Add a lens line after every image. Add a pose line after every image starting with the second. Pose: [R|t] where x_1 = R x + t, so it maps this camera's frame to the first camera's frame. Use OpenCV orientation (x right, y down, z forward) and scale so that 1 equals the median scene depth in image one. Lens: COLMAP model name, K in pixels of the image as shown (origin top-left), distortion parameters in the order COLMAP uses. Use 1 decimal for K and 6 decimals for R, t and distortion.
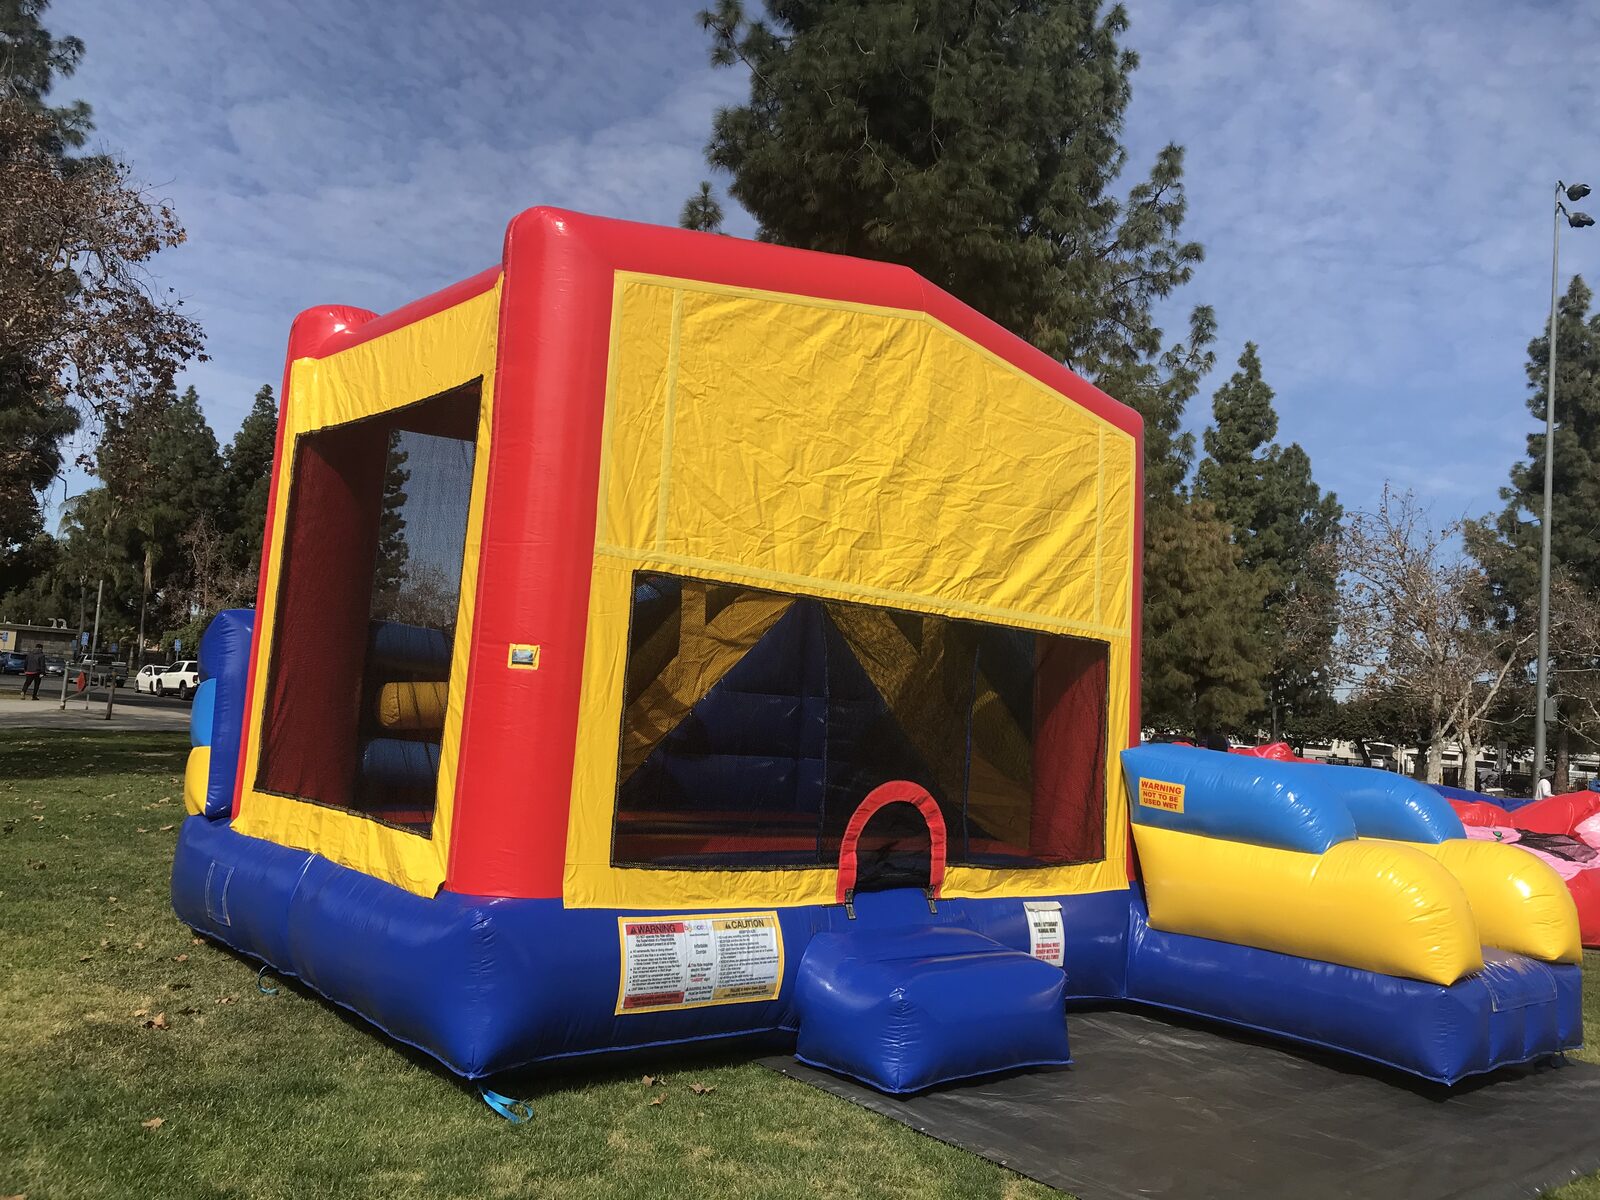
lens RADIAL K [[1312.2, 0, 781.5], [0, 1312.2, 561.1], [0, 0, 1]] dist [0.091309, -0.196830]
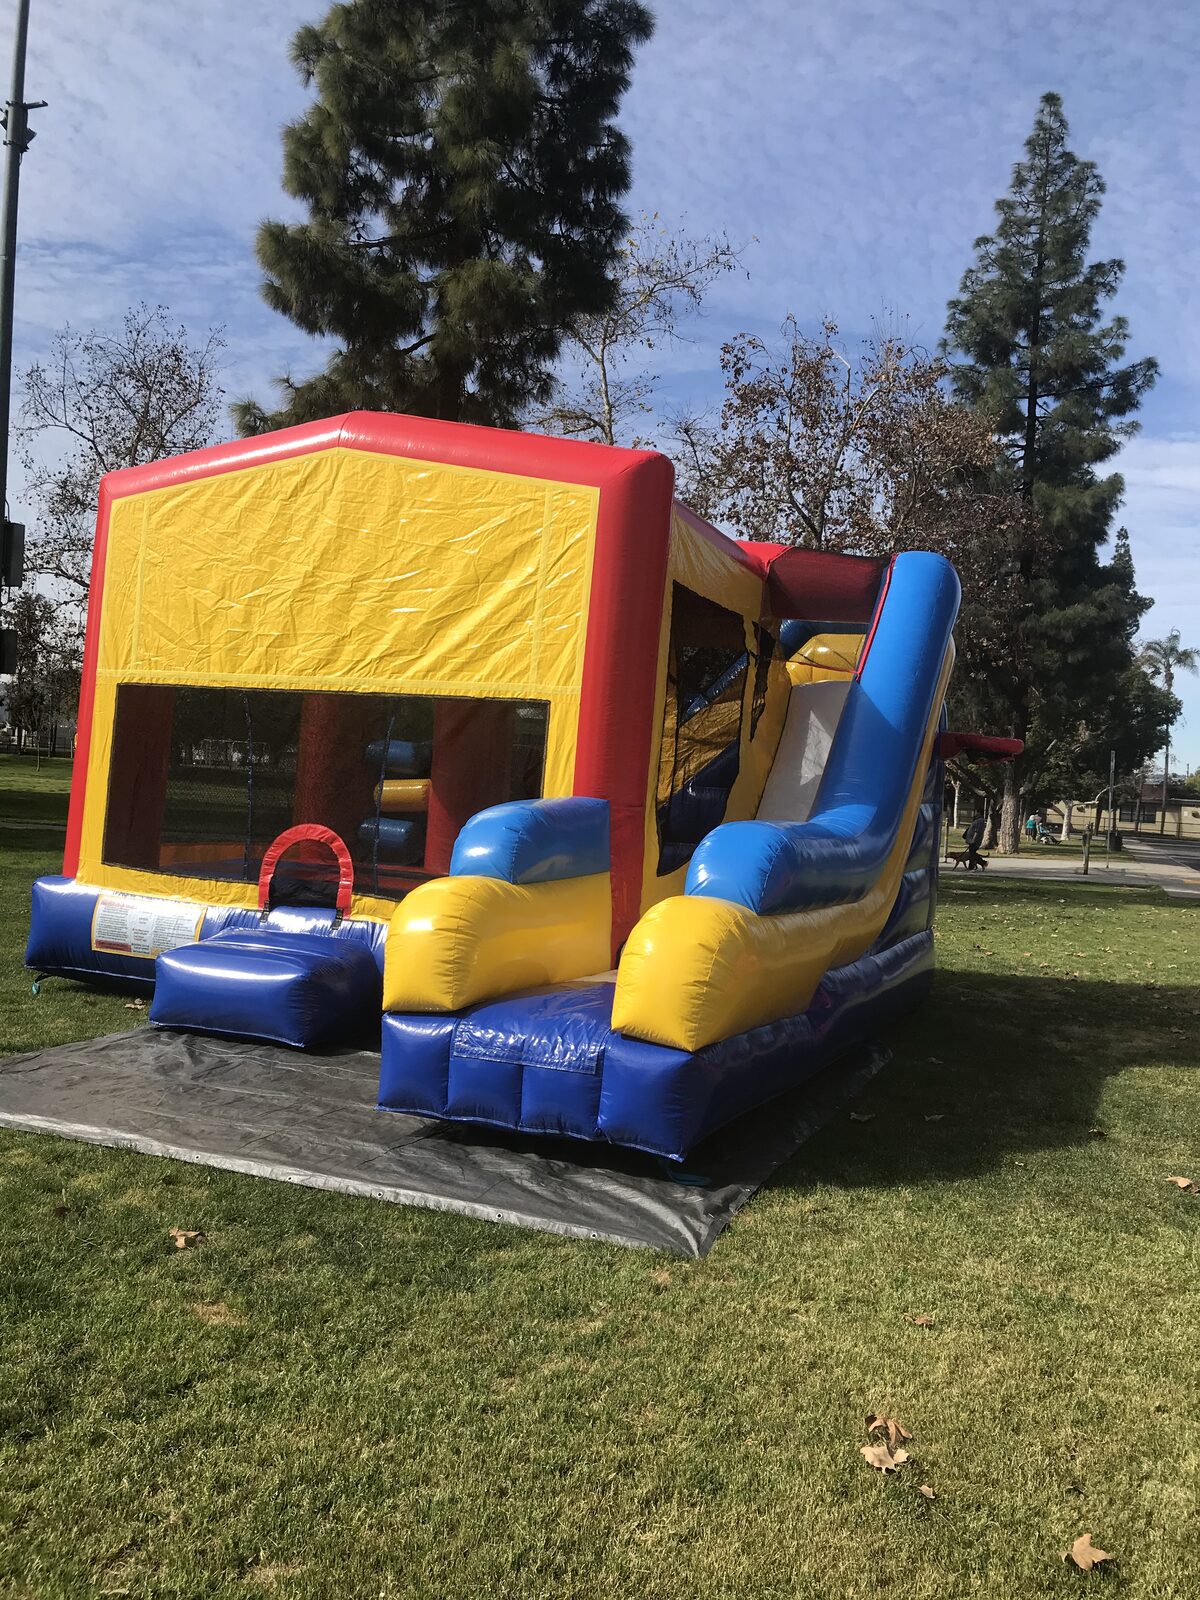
lens RADIAL K [[1322.0, 0, 612.7], [0, 1322.0, 791.3], [0, 0, 1]] dist [0.012965, 0.009026]
pose [[0.474009, -0.044569, -0.879391, 1.319096], [0.070853, 0.997410, -0.012359, 0.166836], [0.877665, -0.056450, 0.475939, 0.627378]]
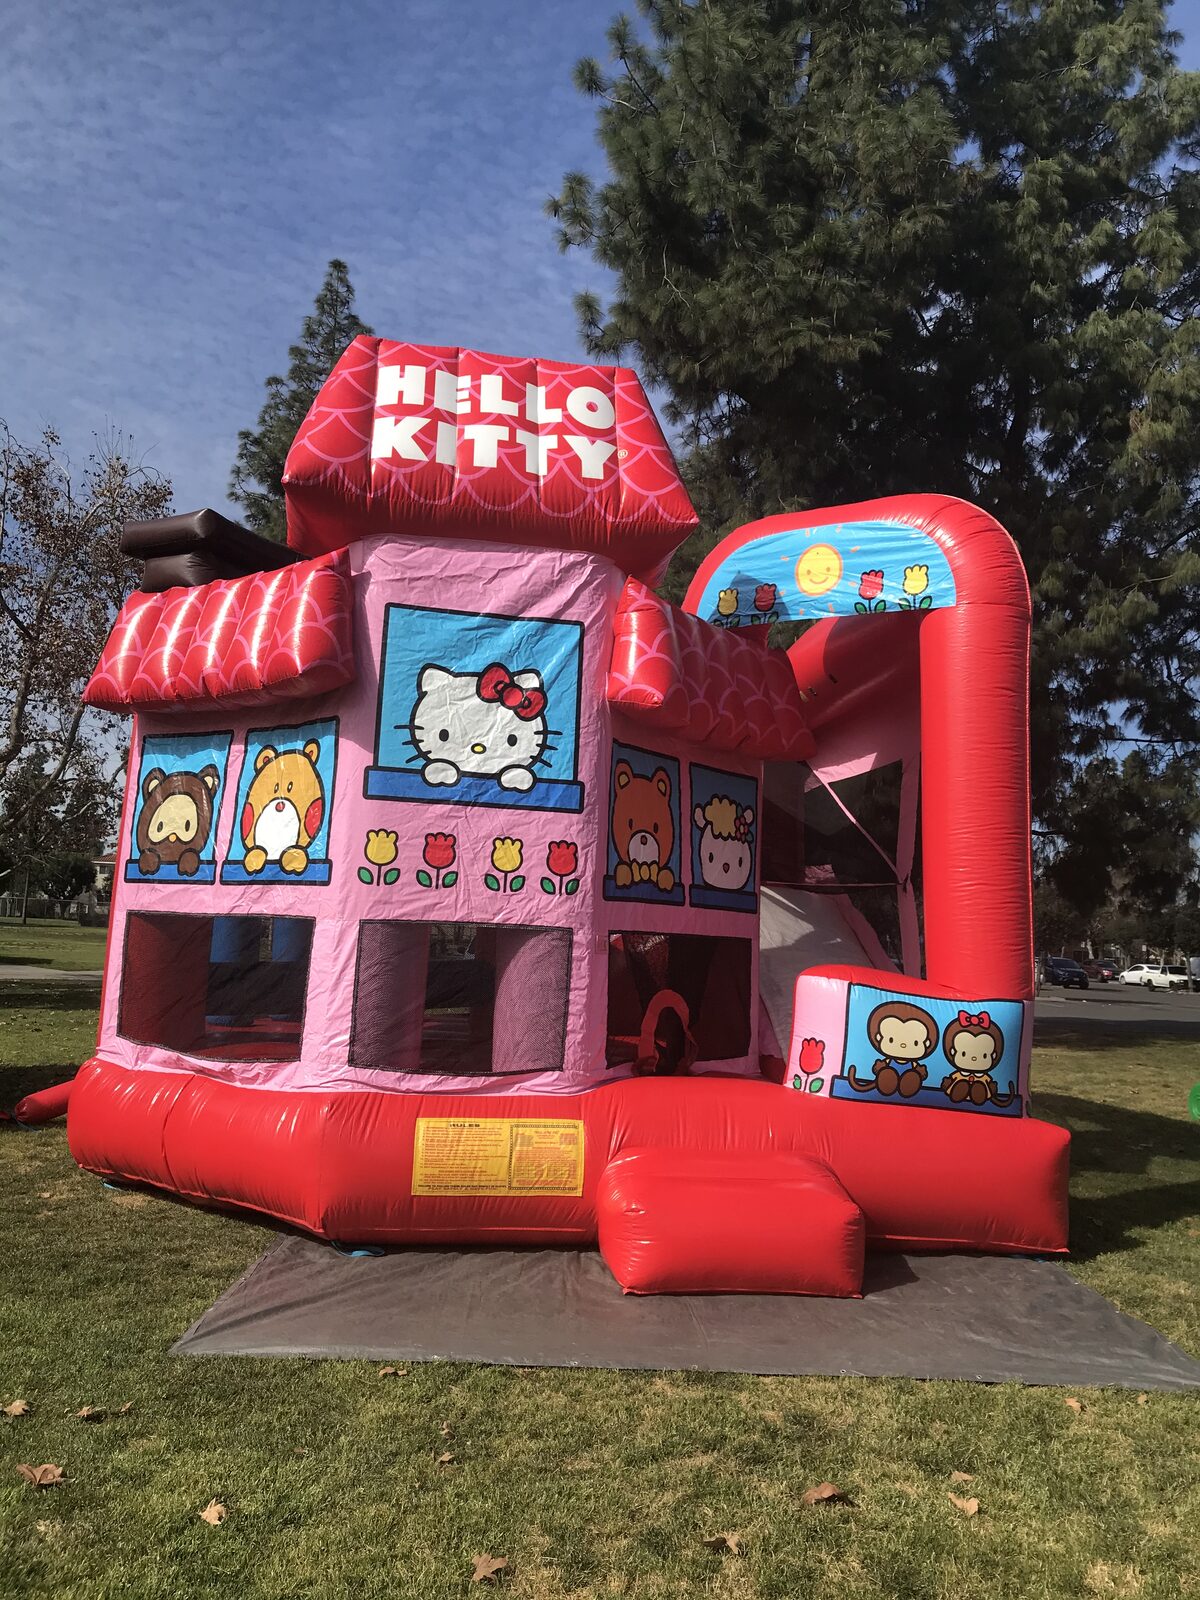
lens RADIAL K [[1299.9, 0, 602.4], [0, 1299.9, 792.7], [0, 0, 1]] dist [0.133703, -0.334087]
pose [[0.789276, -0.107438, -0.604566, 1.886268], [0.084975, 0.994212, -0.065744, 0.258431], [0.608130, 0.000517, 0.793837, 1.099352]]
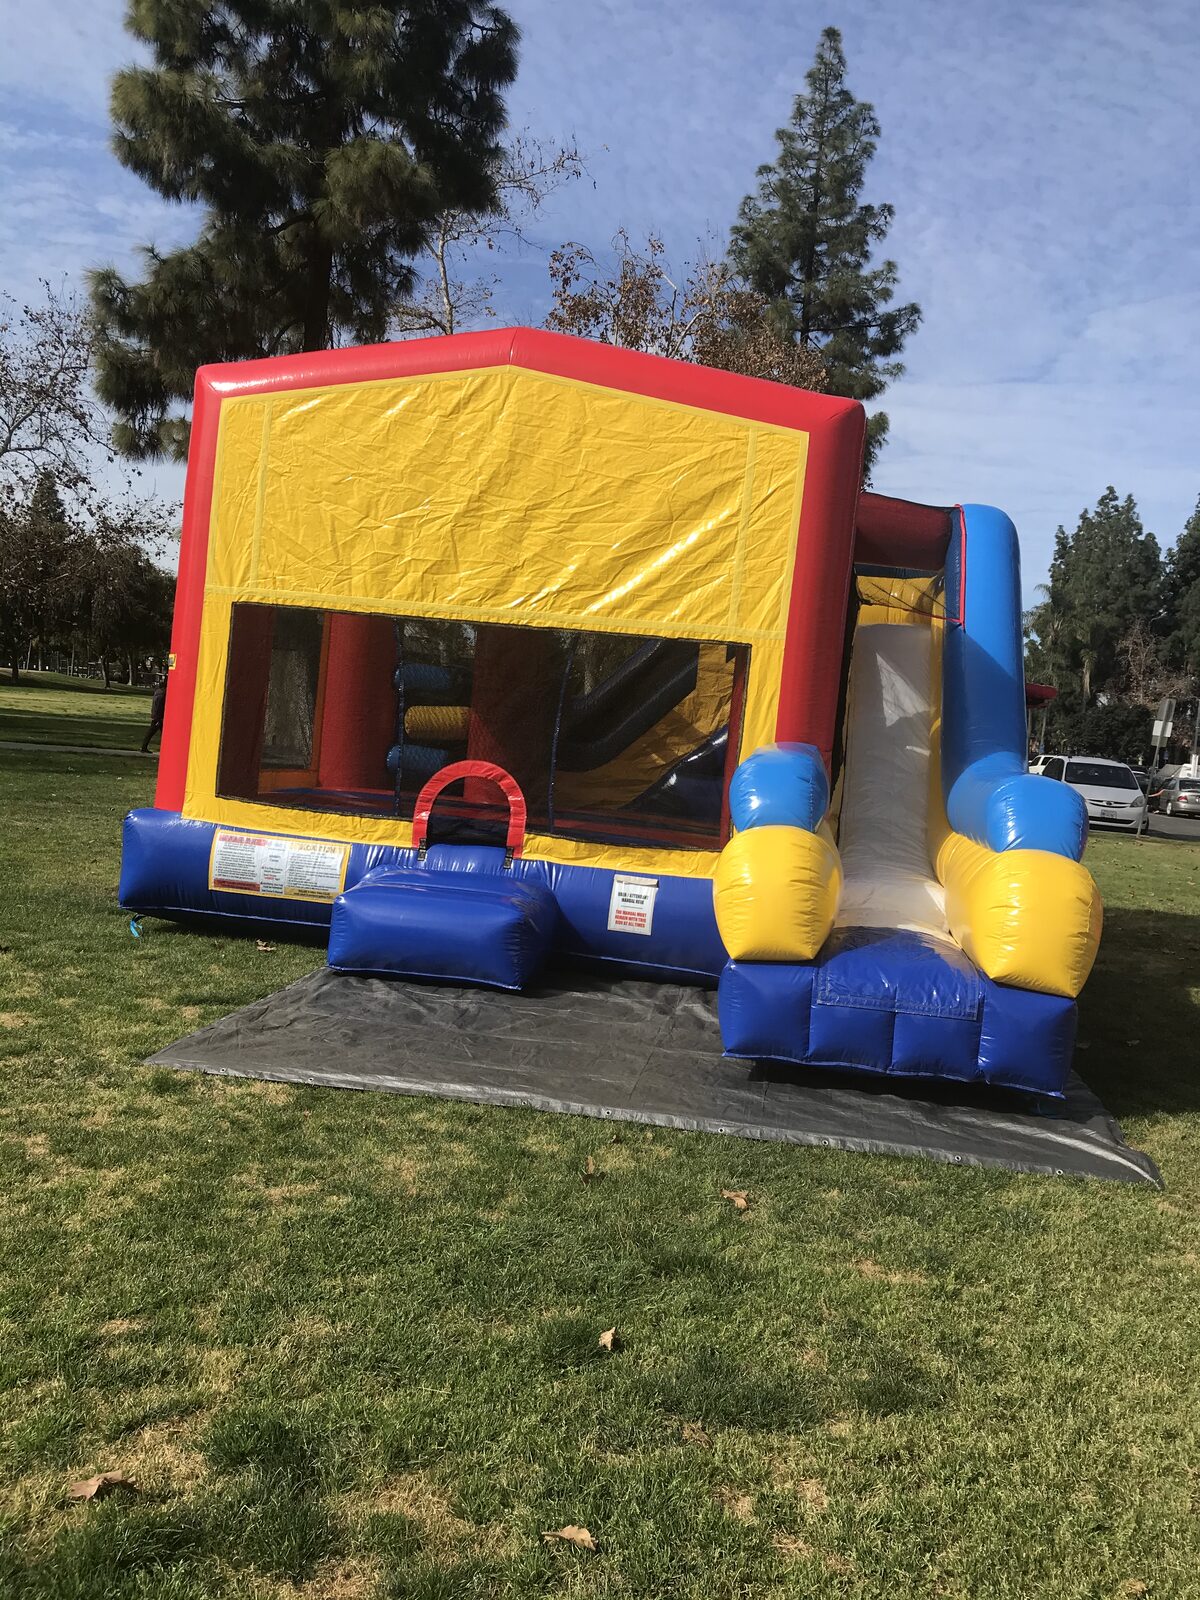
lens RADIAL K [[1317.9, 0, 618.3], [0, 1317.9, 794.2], [0, 0, 1]] dist [0.024400, -0.018582]
pose [[0.665884, 0.023977, -0.745670, 1.071226], [0.045593, 0.996307, 0.072752, 0.111305], [0.744661, -0.082442, 0.662332, 0.267511]]
